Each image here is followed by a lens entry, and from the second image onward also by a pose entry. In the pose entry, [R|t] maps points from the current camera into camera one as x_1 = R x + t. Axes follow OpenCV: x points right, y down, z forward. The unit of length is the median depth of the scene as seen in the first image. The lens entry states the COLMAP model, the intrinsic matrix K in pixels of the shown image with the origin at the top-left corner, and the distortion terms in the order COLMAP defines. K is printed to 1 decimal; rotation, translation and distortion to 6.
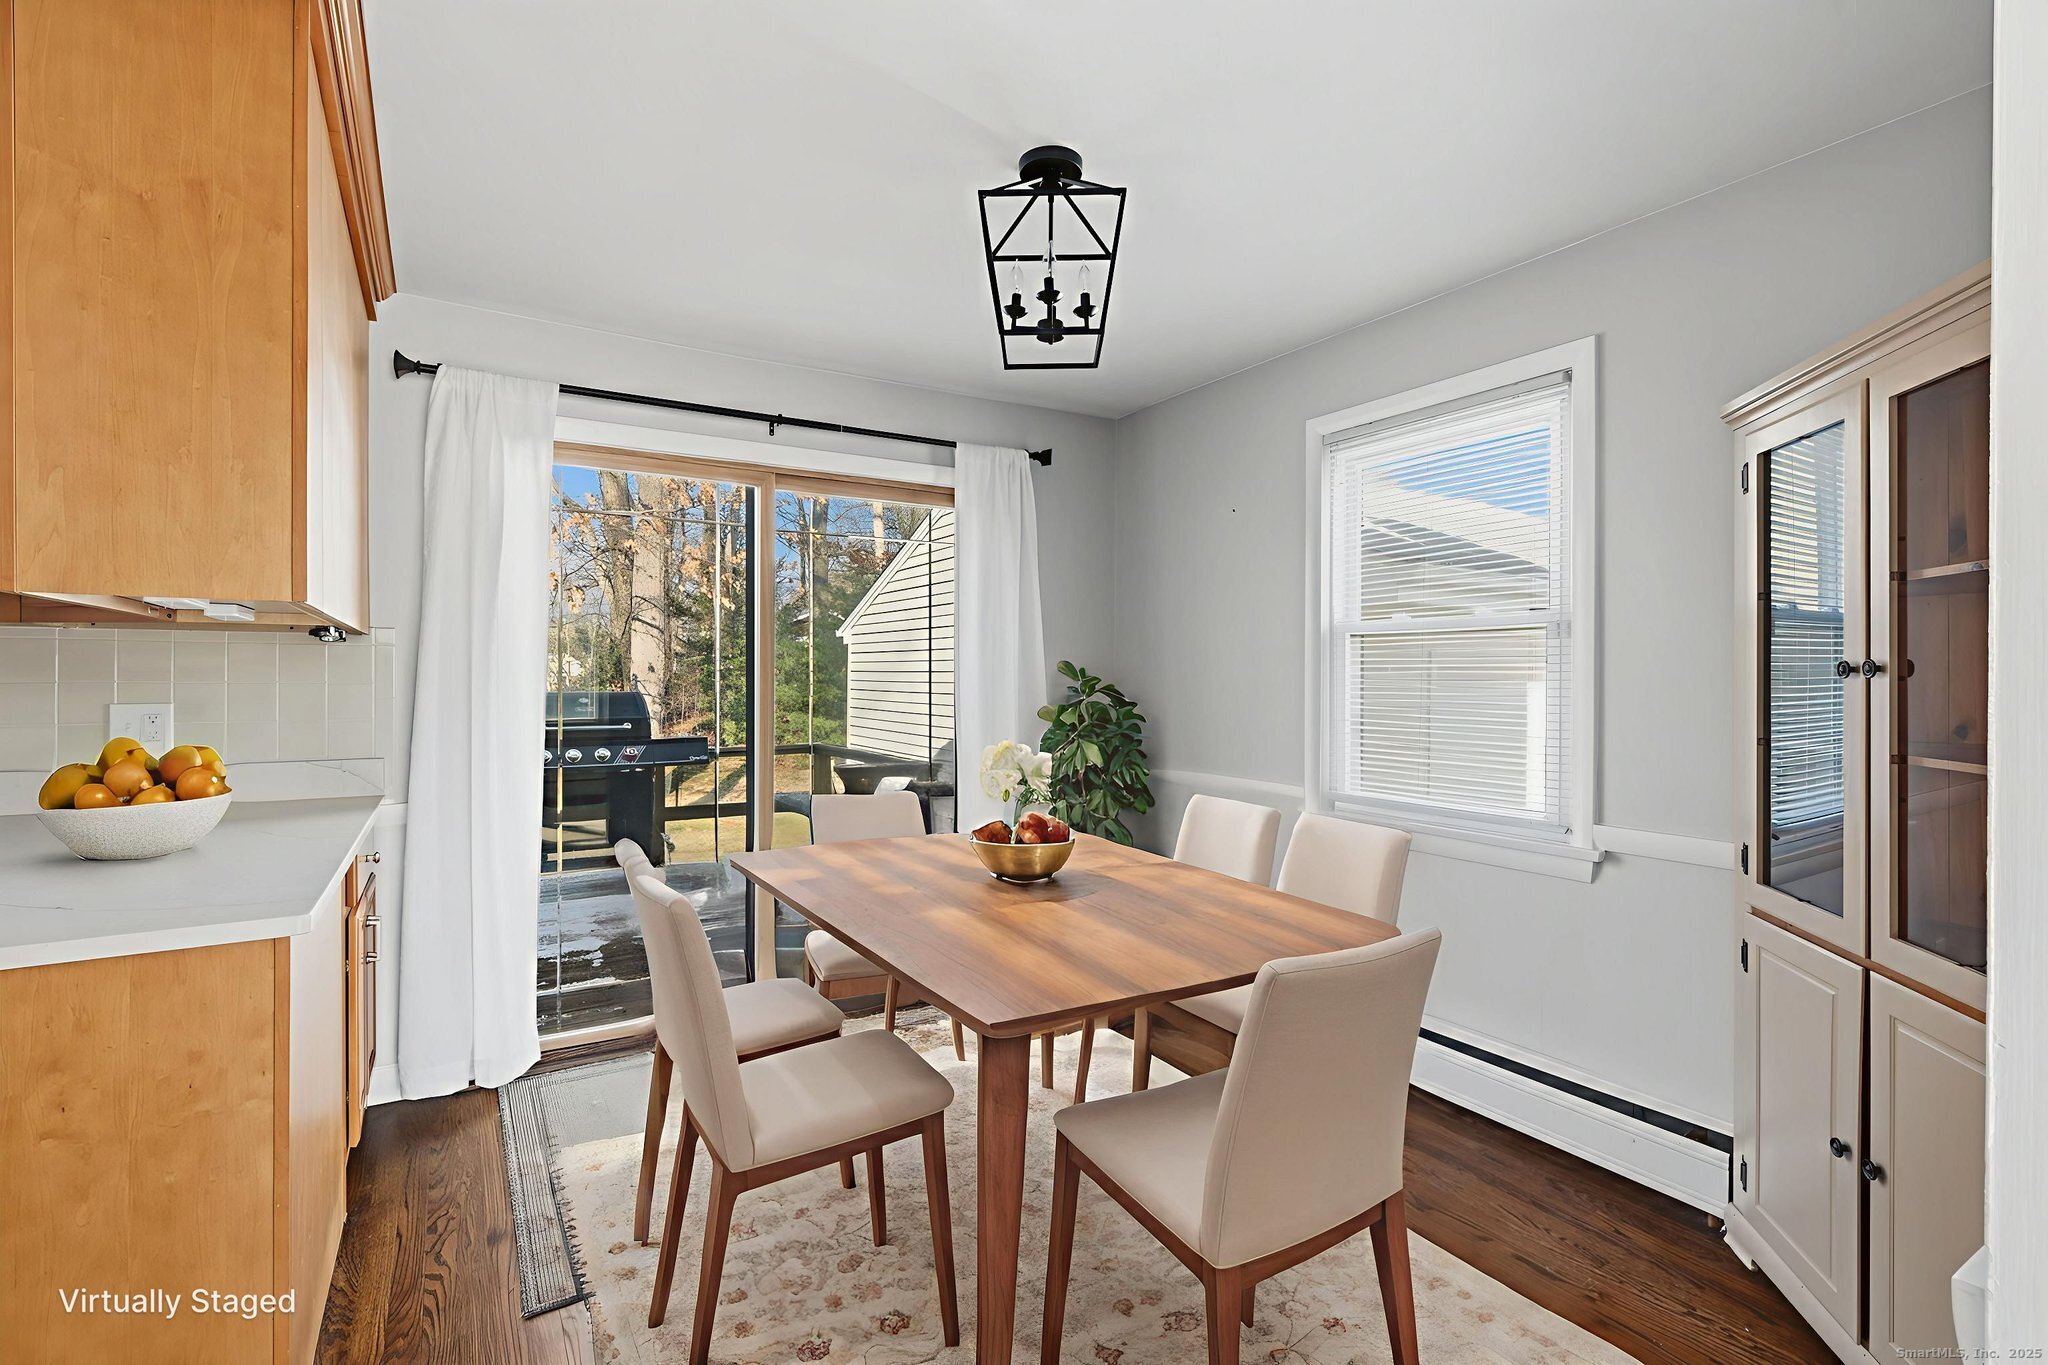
lens RADIAL K [[923.5, 0, 1024.0], [0, 923.5, 682.5], [0, 0, 1]] dist [0.001923, 0.000543]
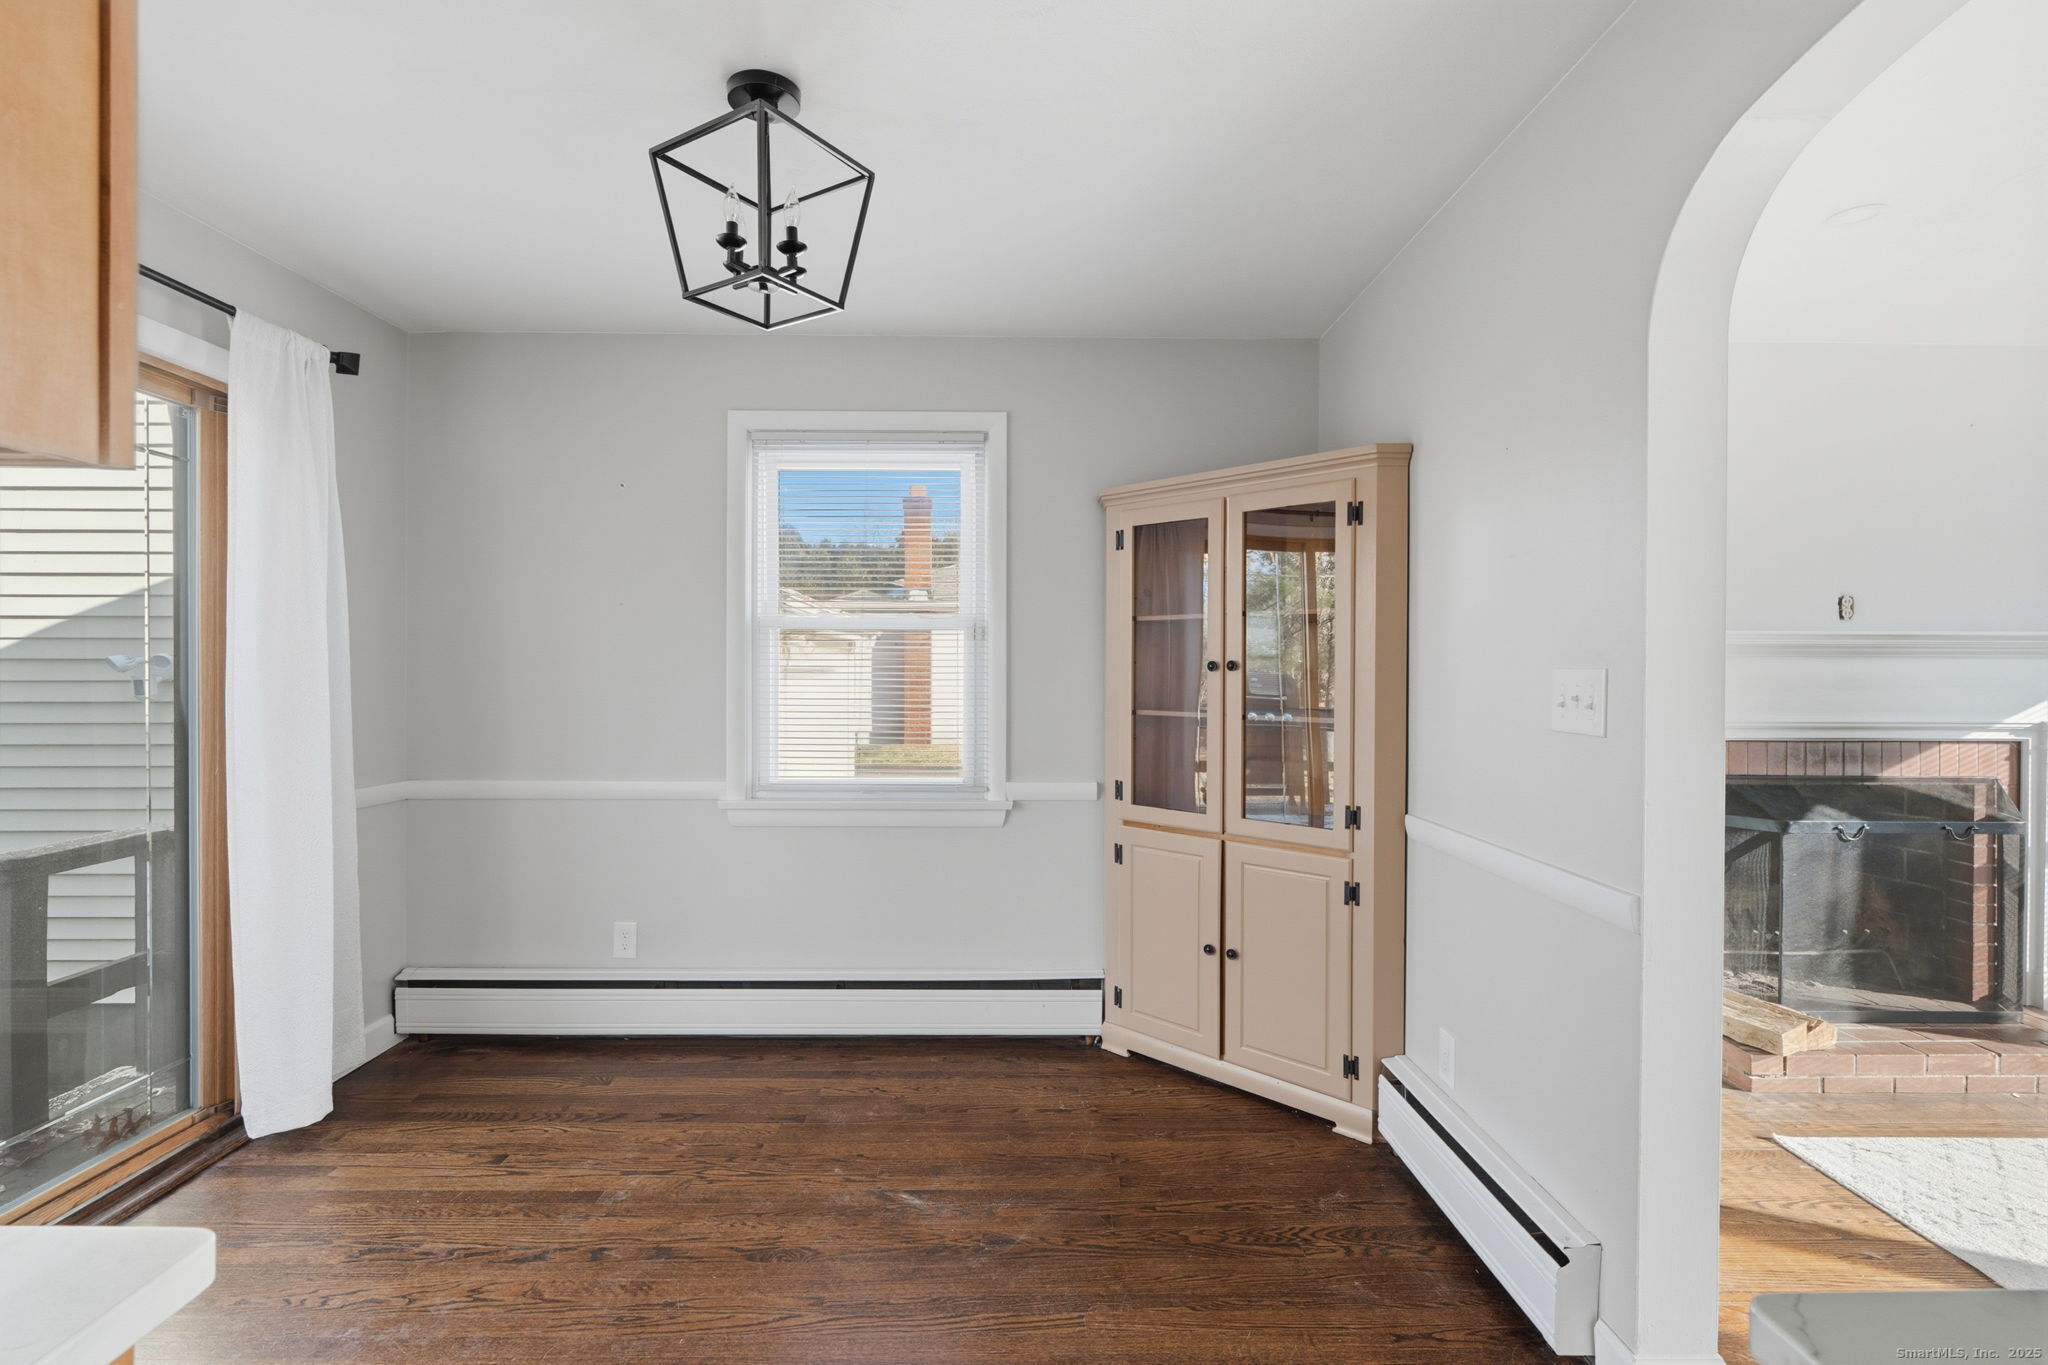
lens RADIAL K [[961.5, 0, 1024.0], [0, 961.5, 682.5], [0, 0, 1]] dist [-0.001983, -0.000261]
pose [[0.517188, -0.008958, 0.855825, -0.604840], [0.005293, 0.999960, 0.007267, 0.001201], [-0.855855, 0.000772, 0.517215, 0.293029]]
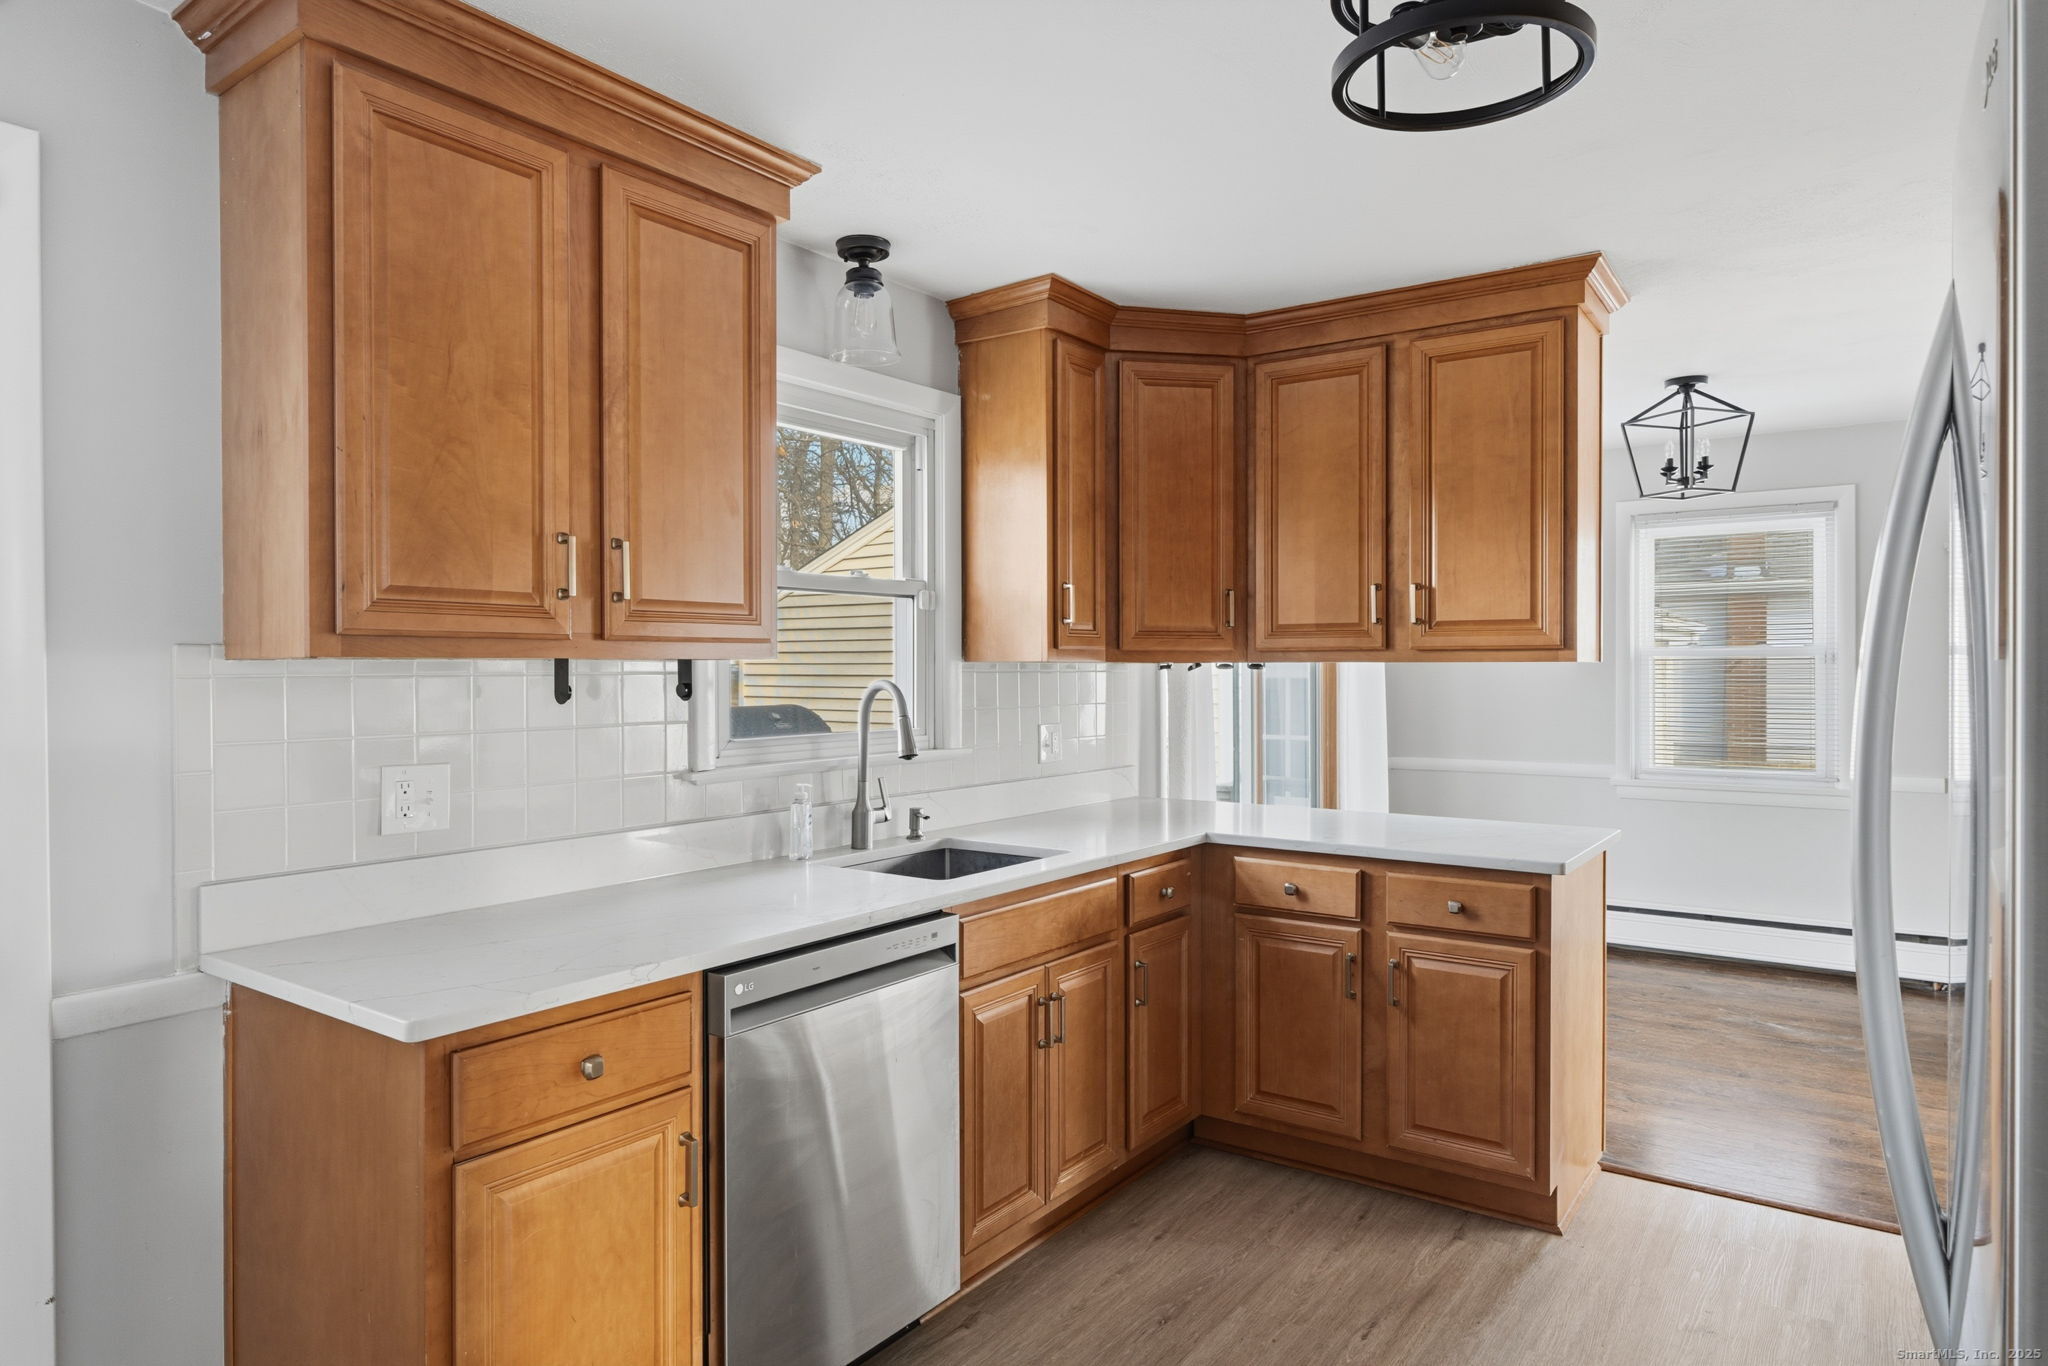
lens RADIAL K [[1235.6, 0, 1024.0], [0, 1235.6, 683.0], [0, 0, 1]] dist [0.002272, 0.000411]
pose [[0.926566, -0.006406, 0.376077, -1.804584], [0.006642, 0.999978, 0.000670, -0.028188], [-0.376073, 0.001877, 0.926588, -0.572366]]
